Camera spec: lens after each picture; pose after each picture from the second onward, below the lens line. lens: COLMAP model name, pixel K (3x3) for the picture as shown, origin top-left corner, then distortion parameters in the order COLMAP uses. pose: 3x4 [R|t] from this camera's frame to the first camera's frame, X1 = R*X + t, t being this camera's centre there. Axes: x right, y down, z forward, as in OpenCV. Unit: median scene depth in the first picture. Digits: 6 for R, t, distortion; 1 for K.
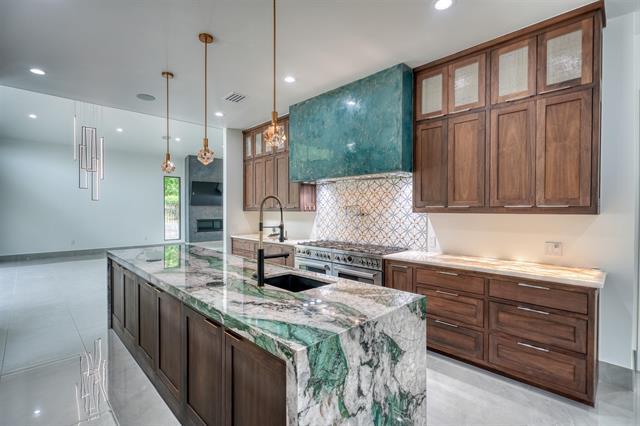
lens RADIAL K [[298.8, 0, 323.6], [0, 298.8, 212.8], [0, 0, 1]] dist [-0.000324, -0.000021]
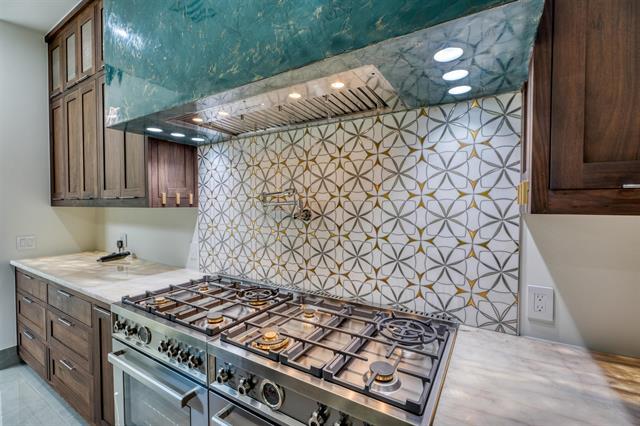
lens RADIAL K [[284.6, 0, 321.2], [0, 284.6, 211.0], [0, 0, 1]] dist [-0.000791, -0.000145]
pose [[0.972361, -0.007385, 0.233365, 0.069031], [0.003943, 0.999877, 0.015213, -0.005606], [-0.233449, -0.013872, 0.972270, 0.699514]]
